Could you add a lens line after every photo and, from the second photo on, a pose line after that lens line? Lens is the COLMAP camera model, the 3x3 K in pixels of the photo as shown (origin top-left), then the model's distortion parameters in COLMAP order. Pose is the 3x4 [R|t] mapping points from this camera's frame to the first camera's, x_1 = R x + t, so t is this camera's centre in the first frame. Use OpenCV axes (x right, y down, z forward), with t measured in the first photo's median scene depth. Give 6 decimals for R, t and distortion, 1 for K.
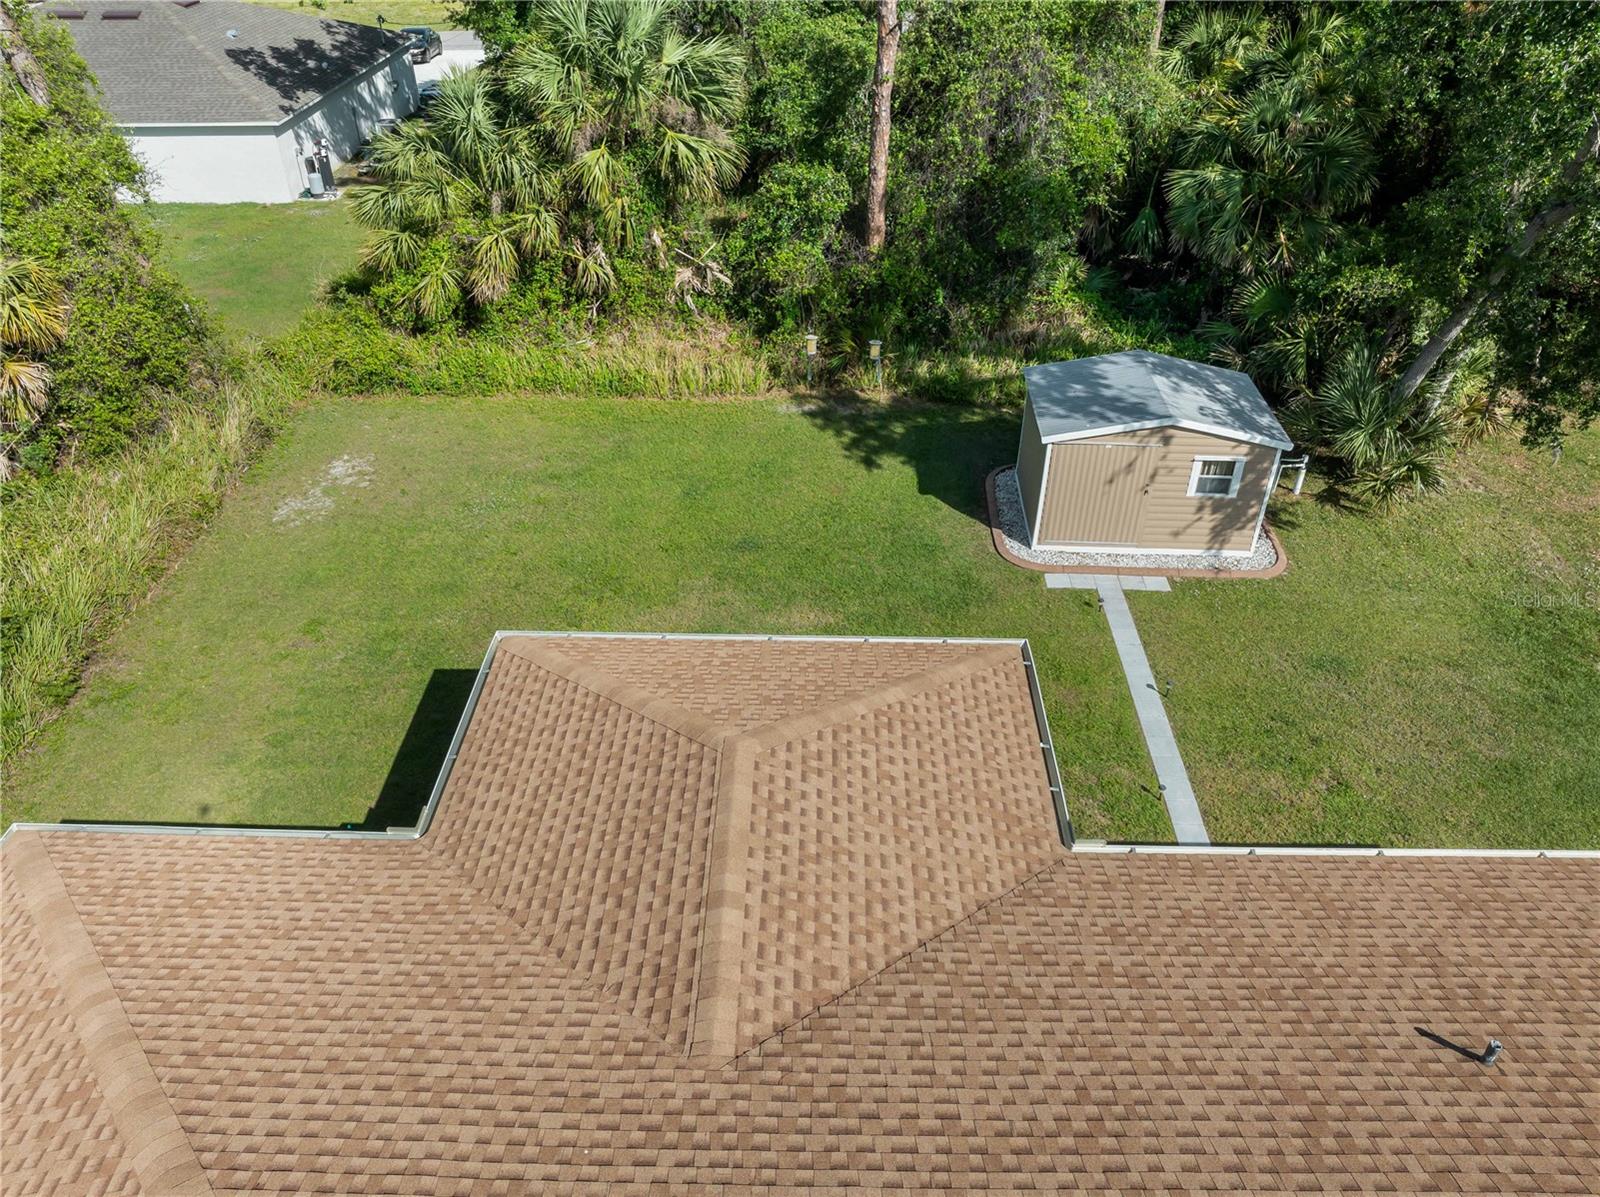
lens RADIAL K [[1128.1, 0, 800.0], [0, 1128.1, 598.5], [0, 0, 1]] dist [-0.037193, 0.003043]
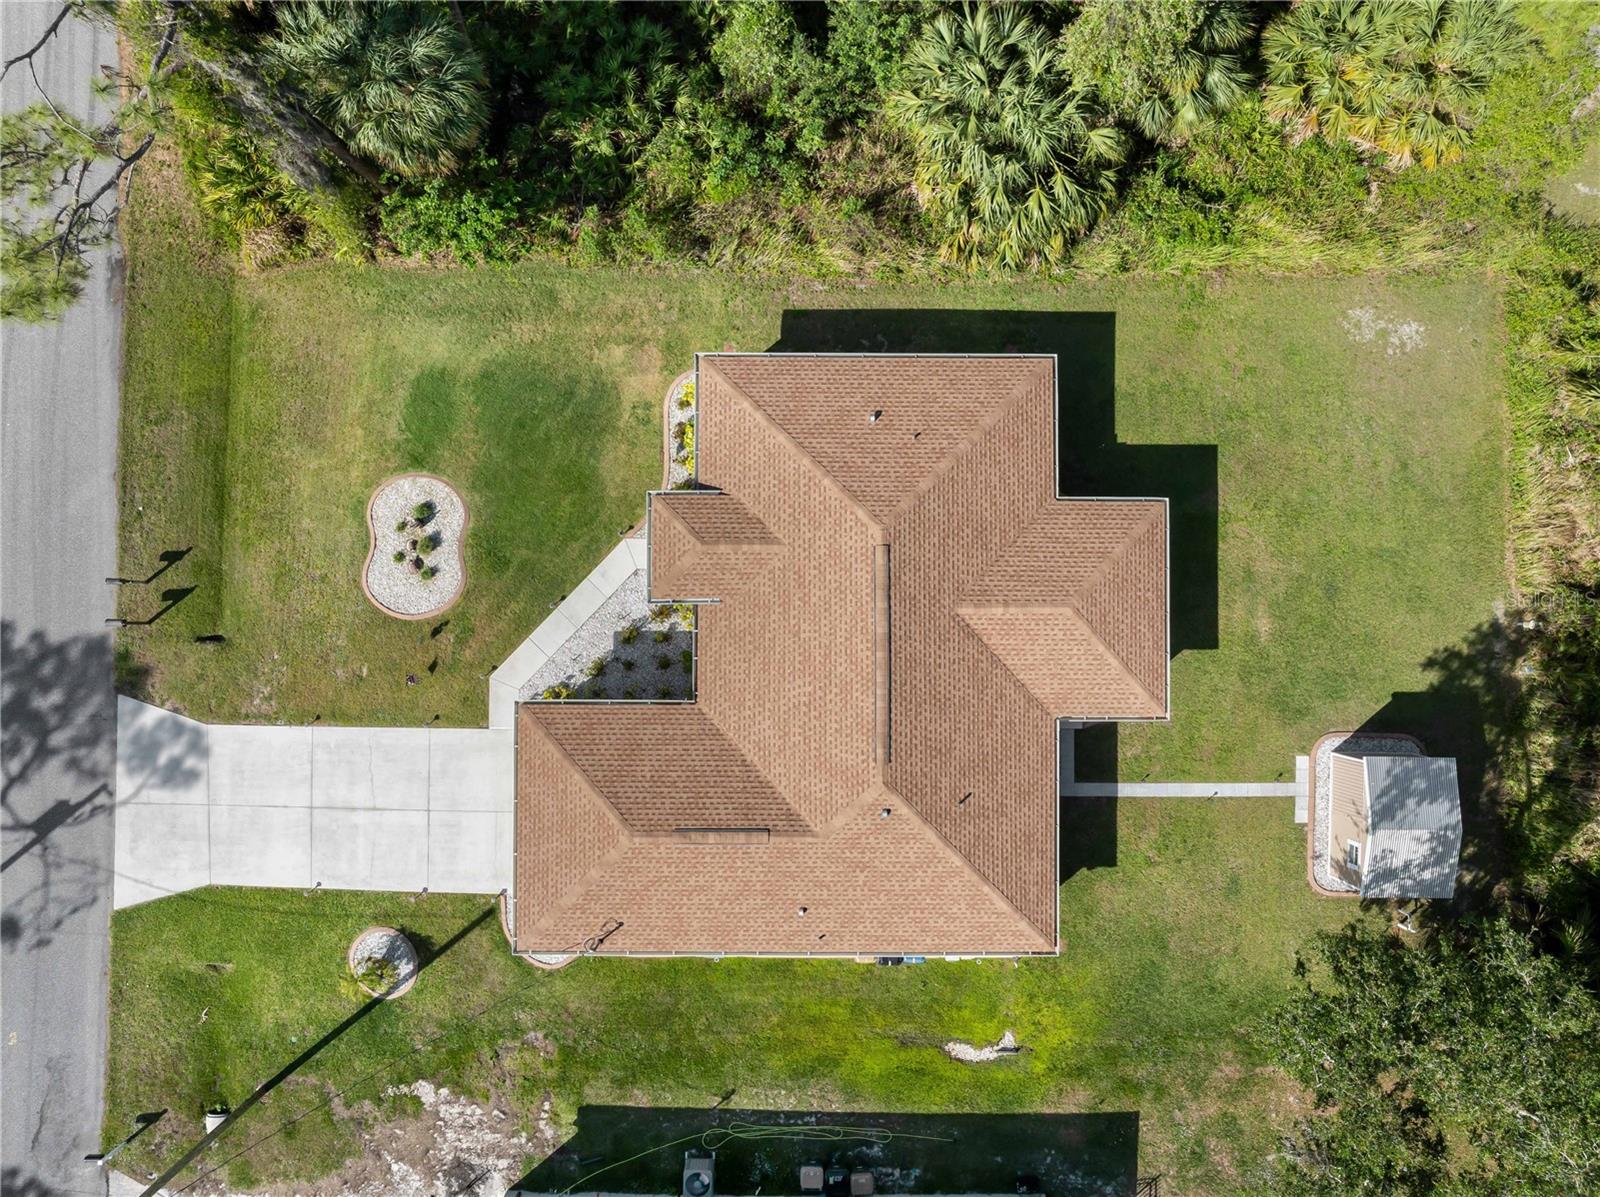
lens RADIAL K [[1124.9, 0, 796.7], [0, 1124.9, 603.8], [0, 0, 1]] dist [-0.041345, 0.006577]
pose [[0.024172, 0.999400, -0.024818, -0.003355], [-0.599684, 0.034358, 0.799499, -0.808655], [0.799871, -0.004442, 0.600155, -0.615450]]
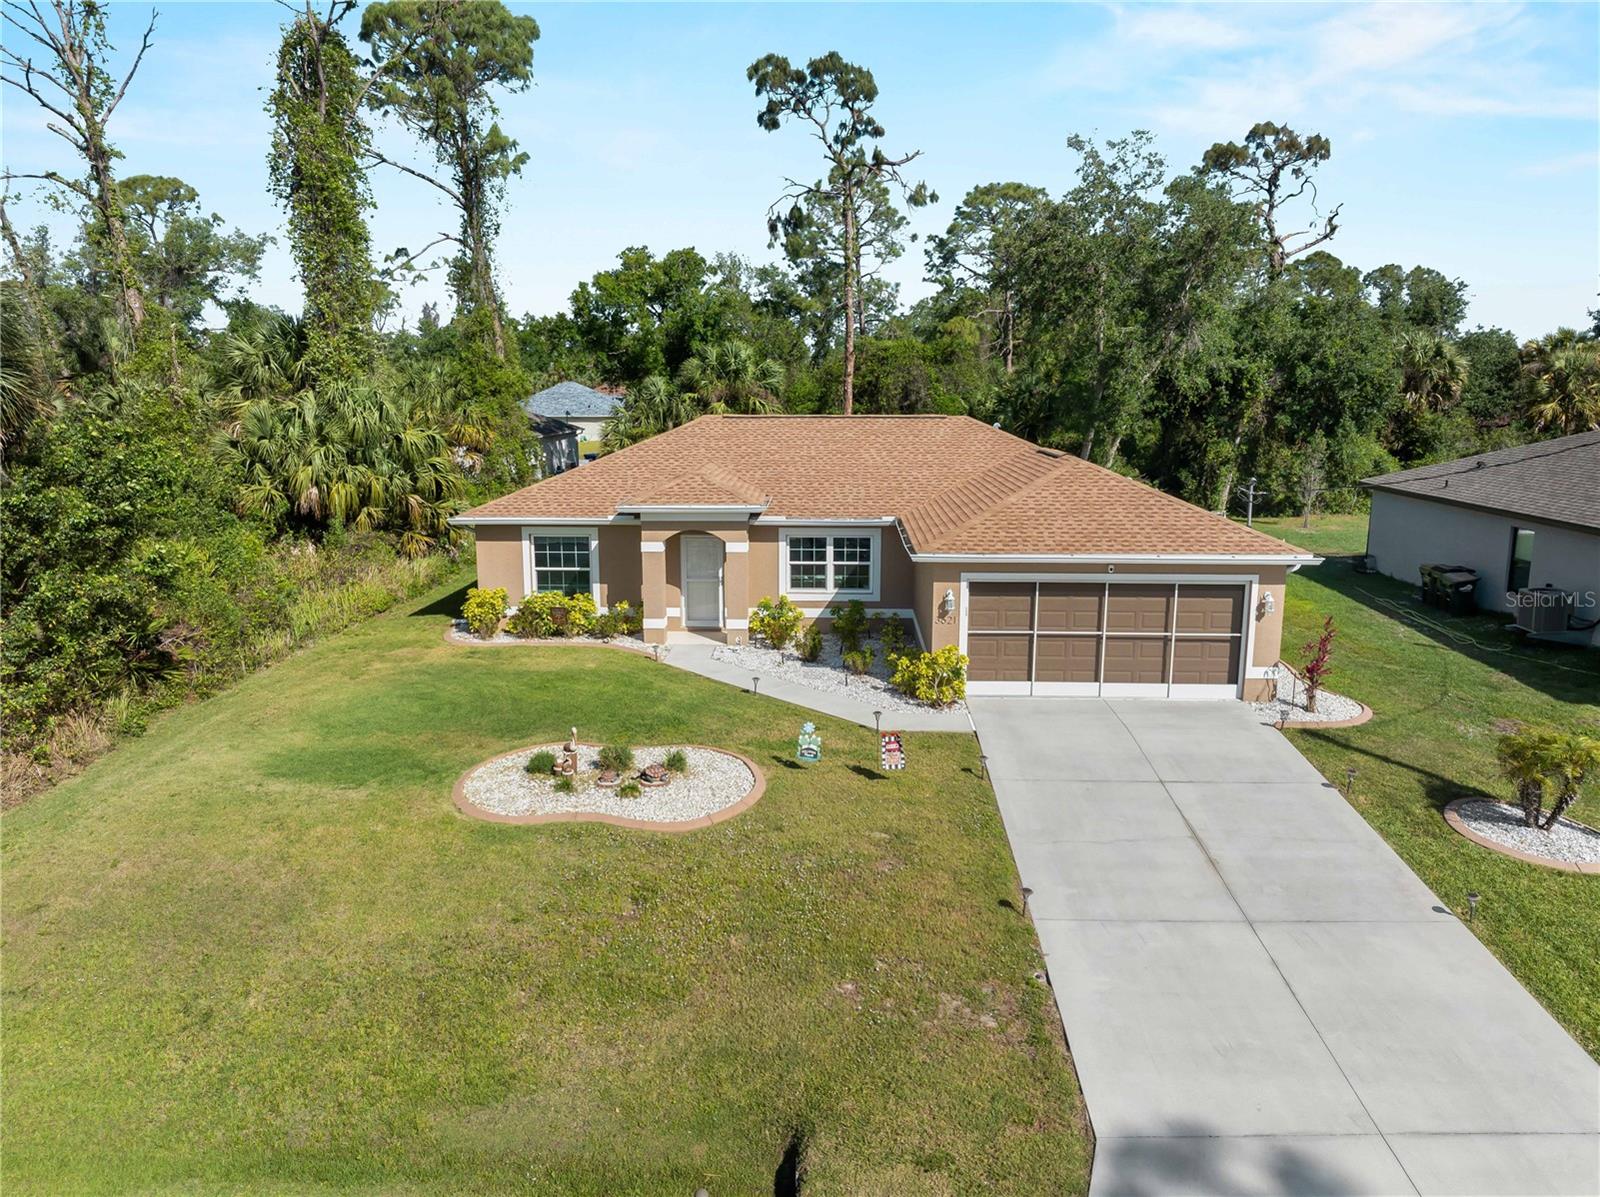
lens RADIAL K [[1128.1, 0, 800.0], [0, 1128.1, 598.5], [0, 0, 1]] dist [-0.037193, 0.003043]
pose [[0.999964, 0.005259, -0.006681, -0.006142], [-0.007631, 0.901682, -0.432333, 0.896569], [0.003750, 0.432368, 0.901689, -0.820002]]
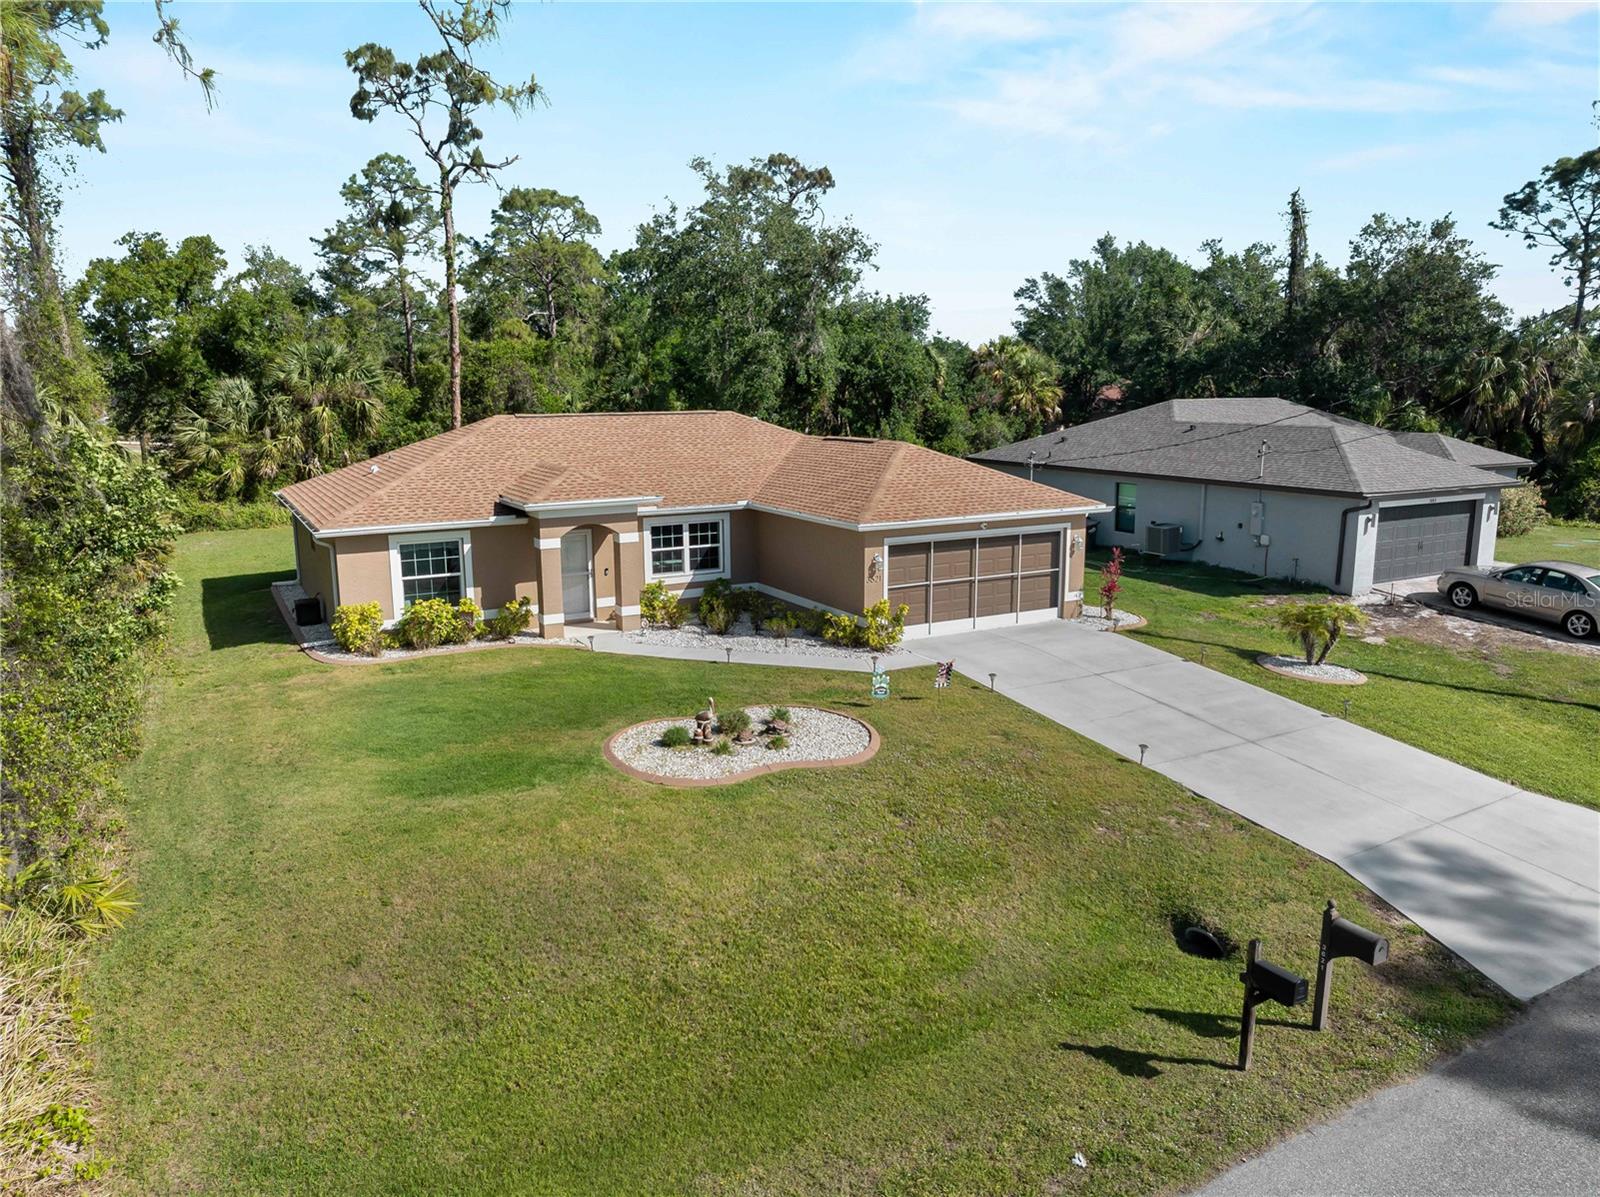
lens RADIAL K [[1128.1, 0, 800.0], [0, 1128.1, 598.5], [0, 0, 1]] dist [-0.037193, 0.003043]
pose [[0.860518, -0.097946, 0.499916, -0.483481], [0.305157, 0.884898, -0.351901, 0.895290], [-0.407907, 0.455370, 0.791359, -0.814101]]
